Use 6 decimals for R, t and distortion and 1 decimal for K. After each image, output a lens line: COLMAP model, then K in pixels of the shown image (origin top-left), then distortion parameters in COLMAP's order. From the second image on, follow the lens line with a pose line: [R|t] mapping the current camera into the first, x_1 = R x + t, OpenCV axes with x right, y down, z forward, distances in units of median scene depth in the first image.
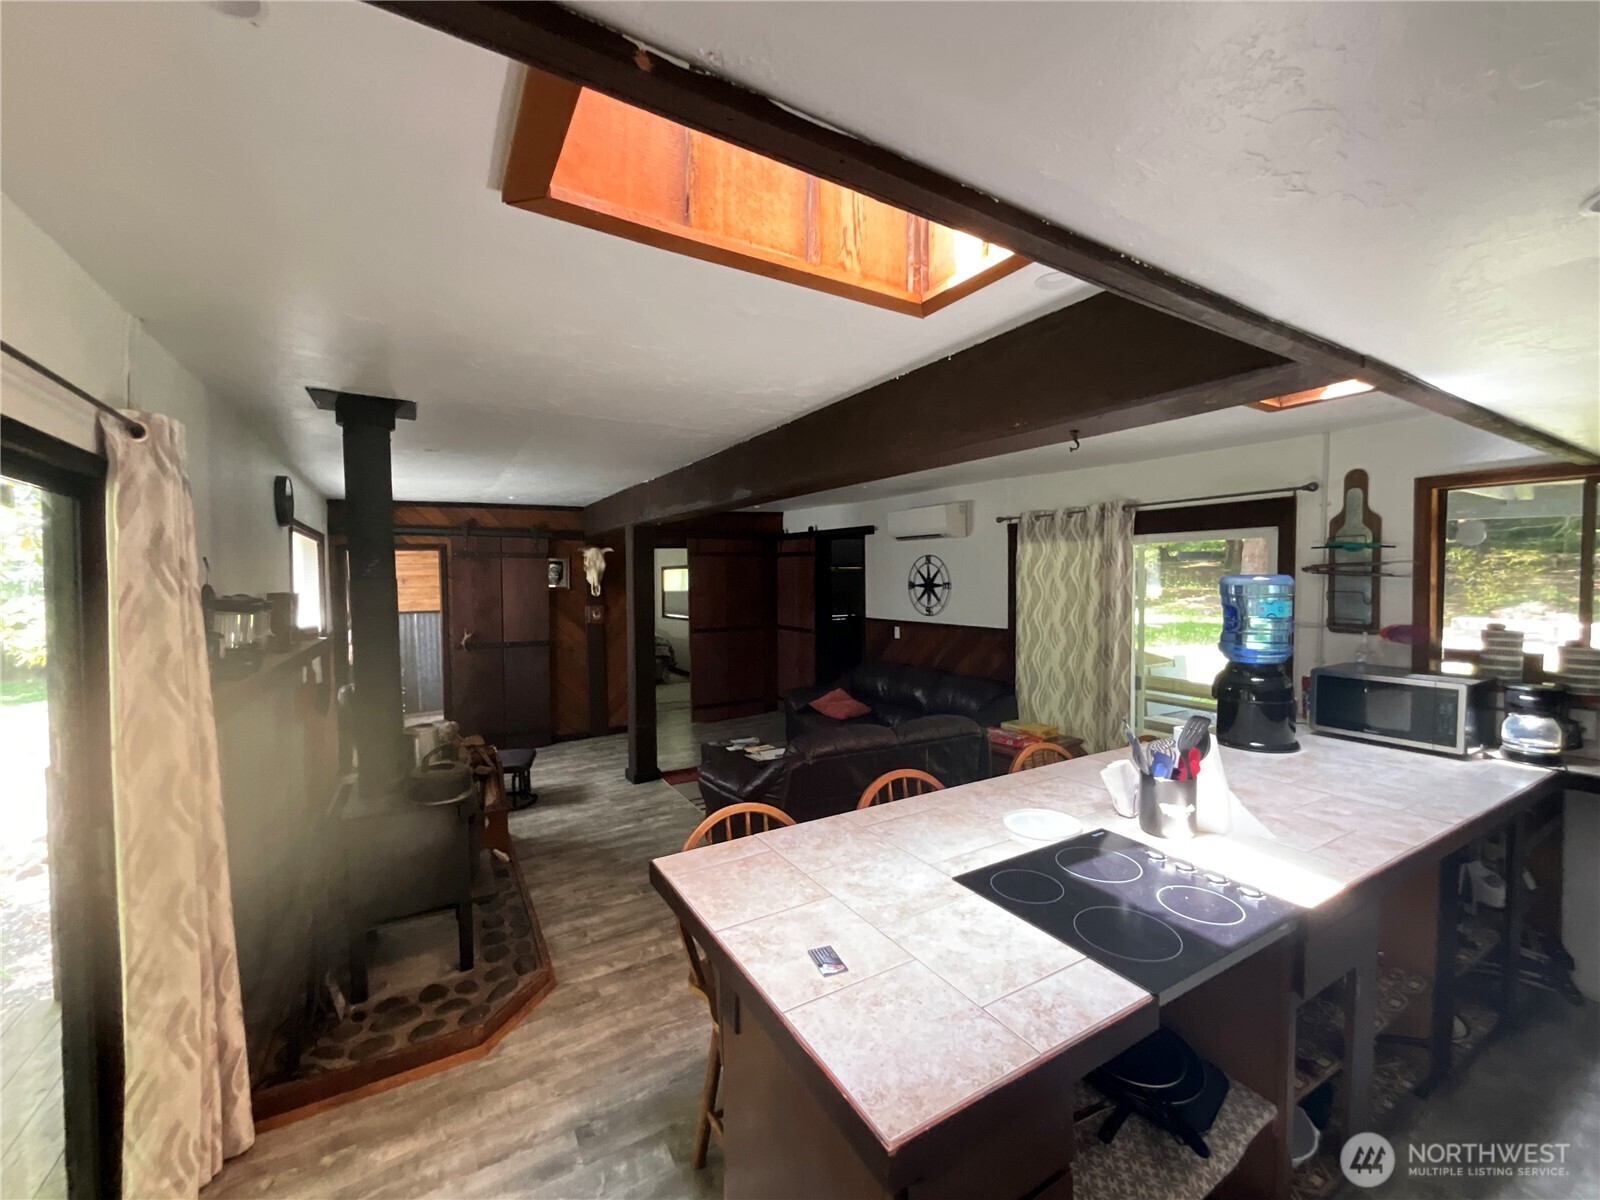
lens RADIAL K [[645.4, 0, 800.0], [0, 645.4, 600.0], [0, 0, 1]] dist [-0.000266, 0.000102]
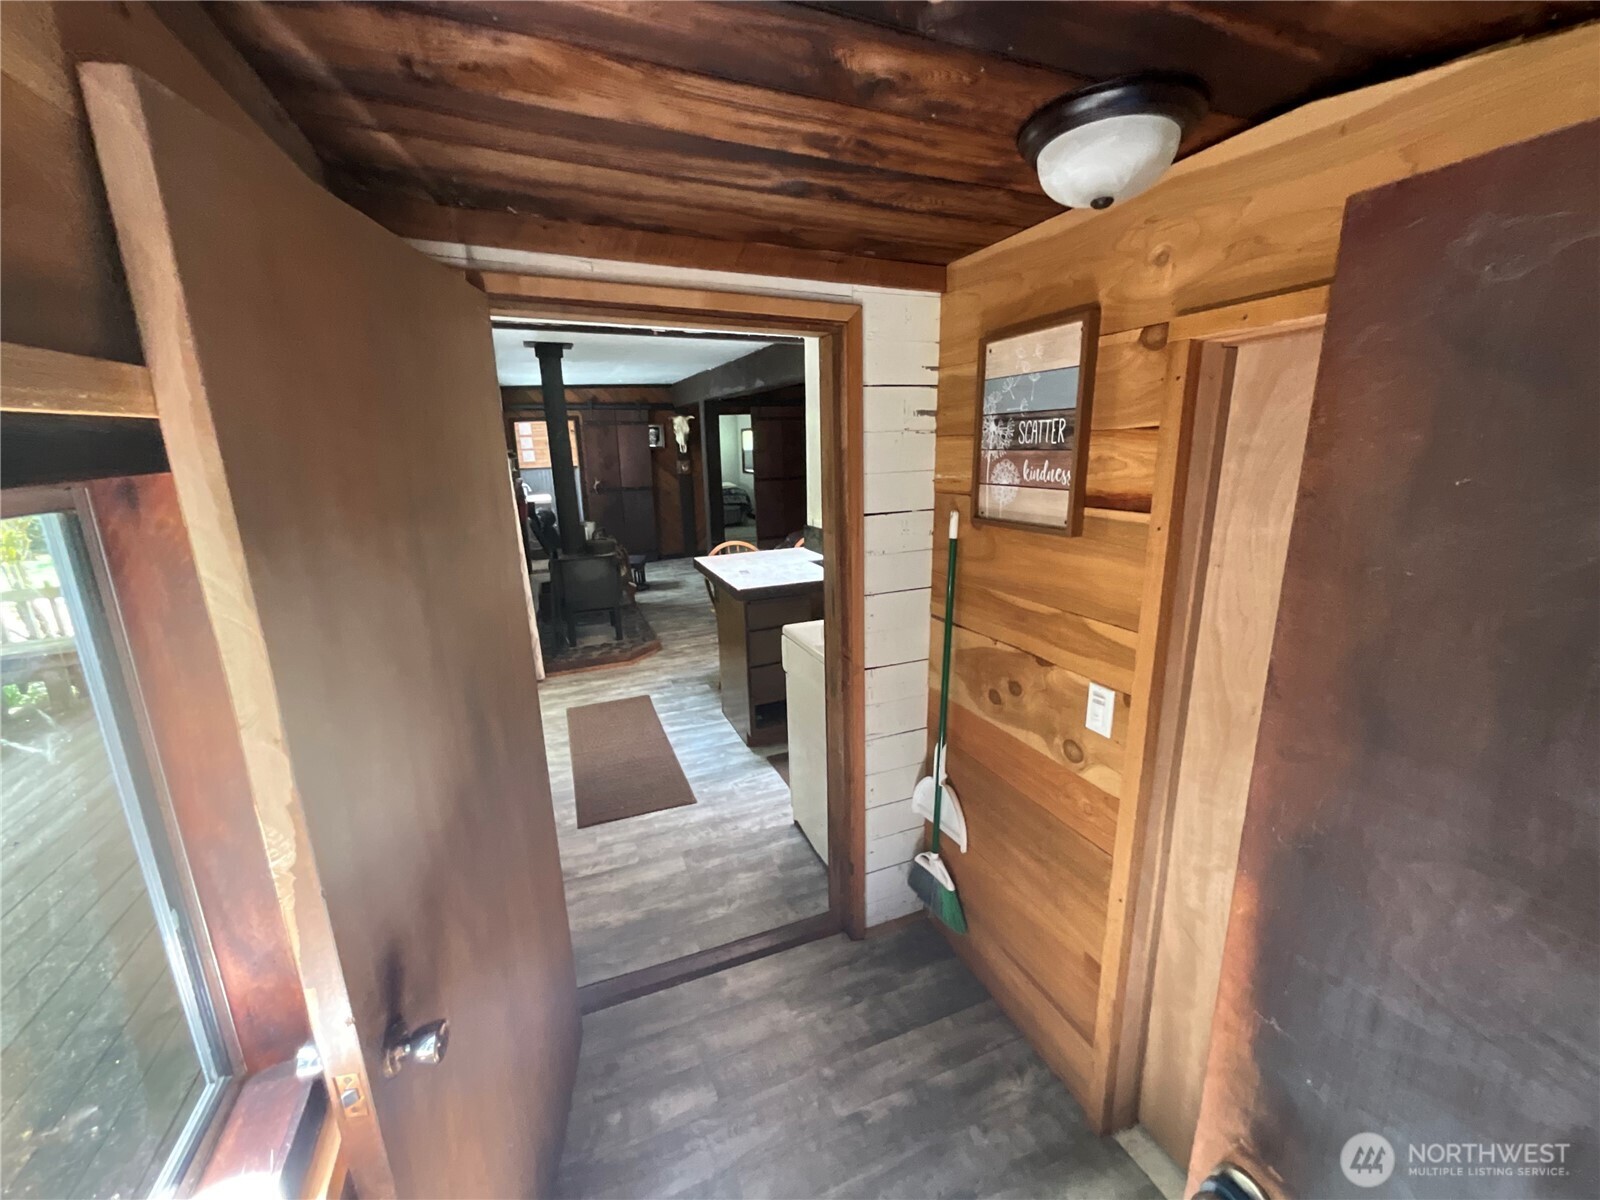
lens RADIAL K [[645.4, 0, 800.0], [0, 645.4, 600.0], [0, 0, 1]] dist [-0.000266, 0.000102]
pose [[0.988305, 0.023622, -0.150650, 0.248424], [0.008538, 0.977806, 0.209337, 0.026049], [0.152251, -0.208175, 0.966169, -0.610714]]
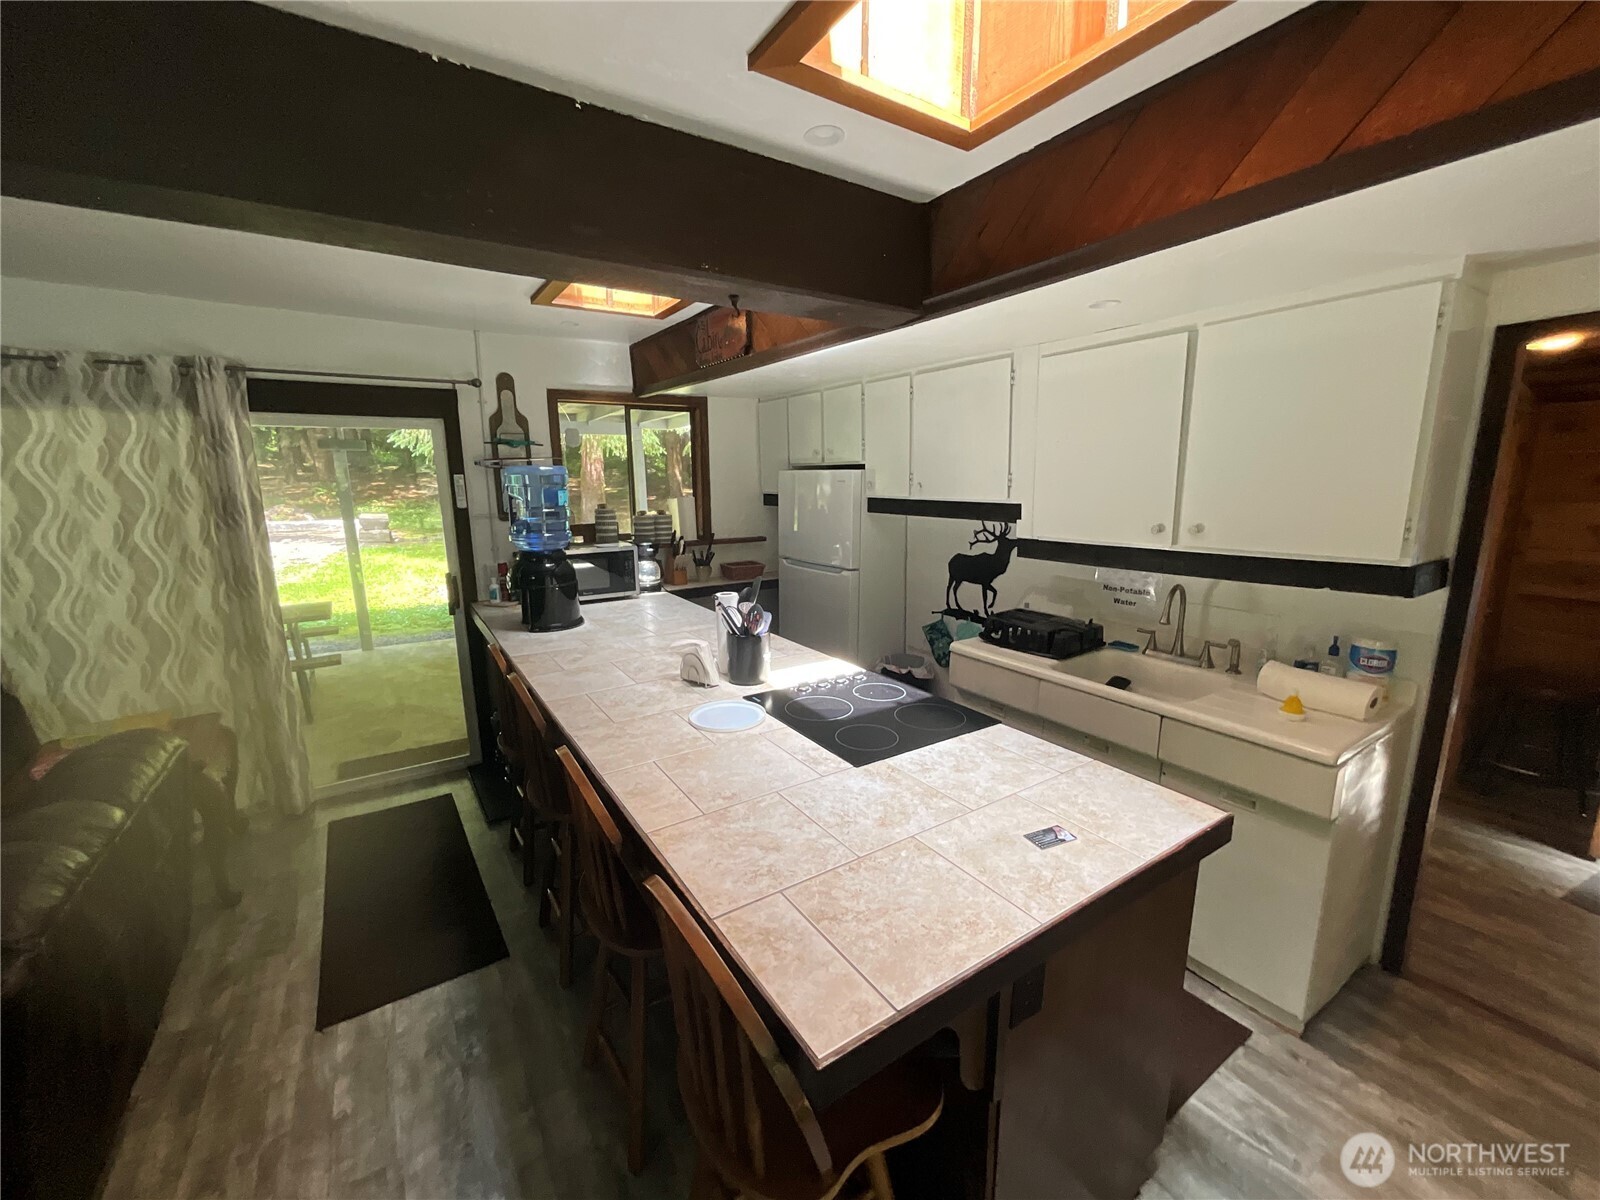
lens RADIAL K [[645.4, 0, 800.0], [0, 645.4, 600.0], [0, 0, 1]] dist [-0.000266, 0.000102]
pose [[-0.046097, -0.182616, 0.982103, -0.281709], [0.045546, 0.981742, 0.184686, 0.000722], [-0.997898, 0.053244, -0.036938, 0.466690]]
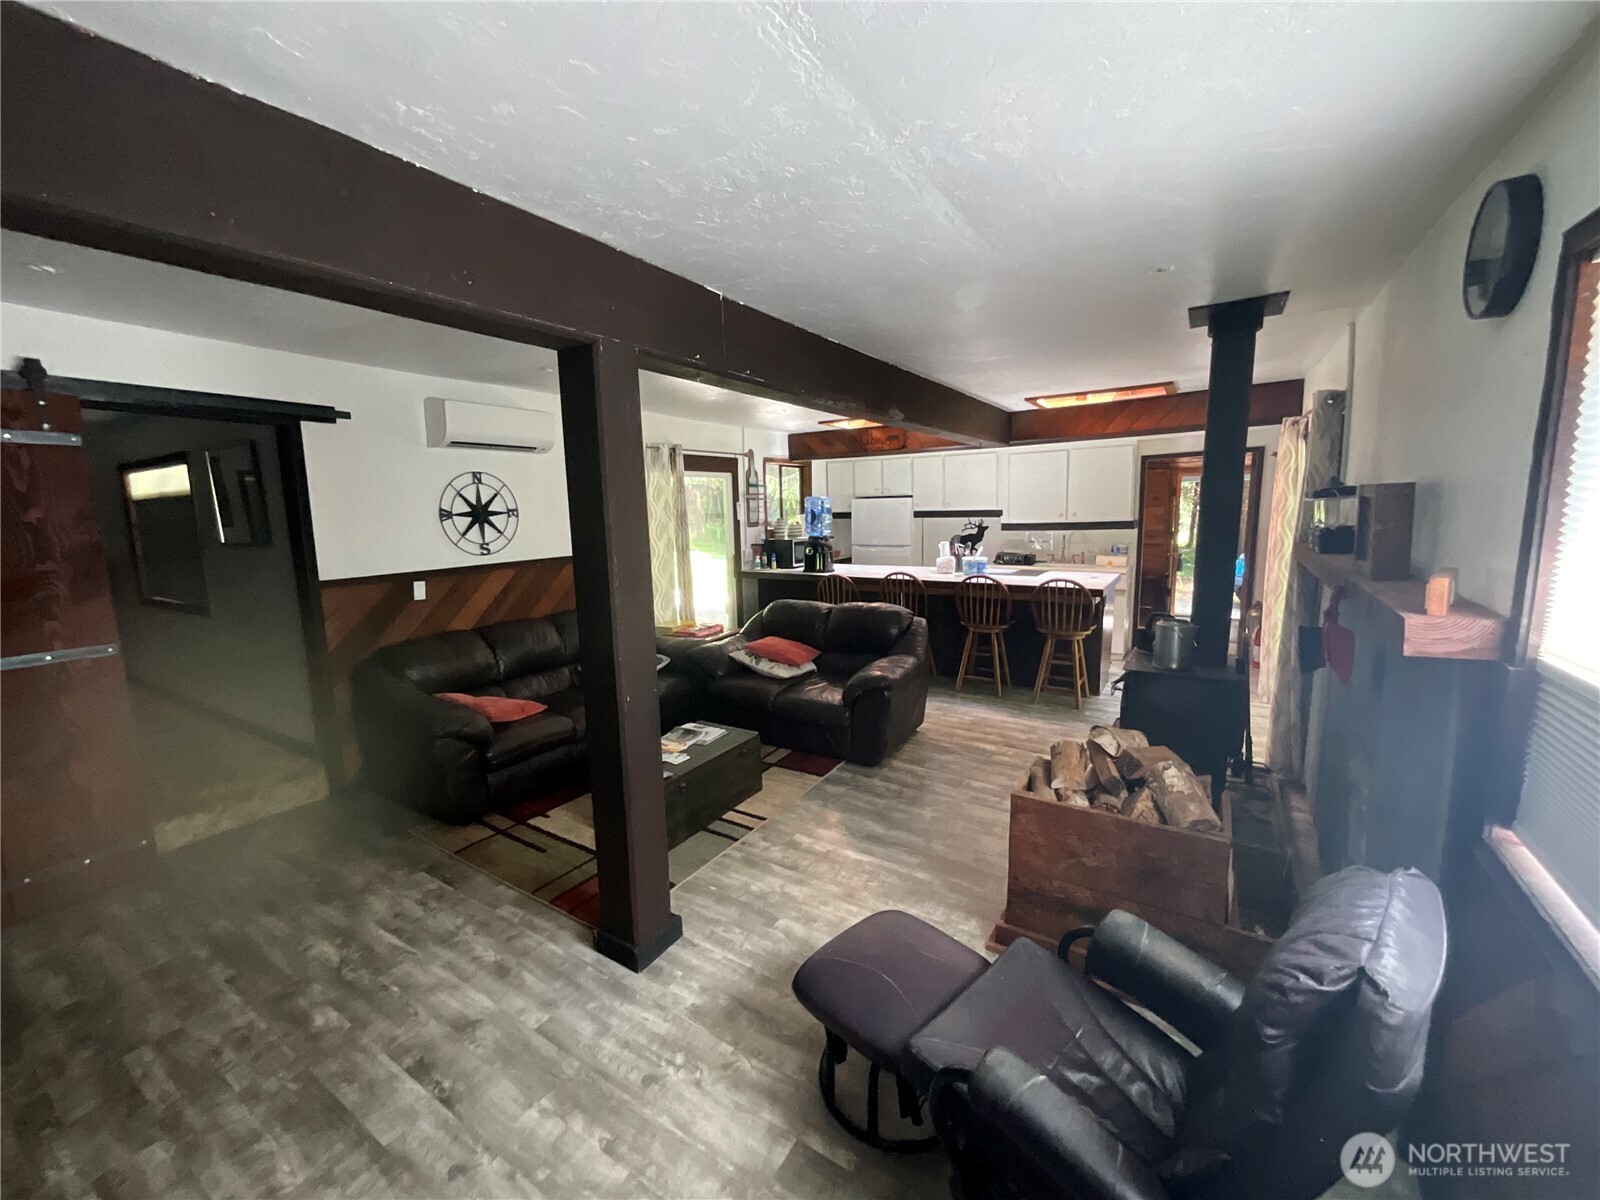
lens RADIAL K [[645.4, 0, 800.0], [0, 645.4, 600.0], [0, 0, 1]] dist [-0.000266, 0.000102]
pose [[-0.454658, -0.109471, 0.883913, -0.972361], [0.061674, 0.986166, 0.153858, -0.025462], [-0.888528, 0.124467, -0.441617, 1.573858]]
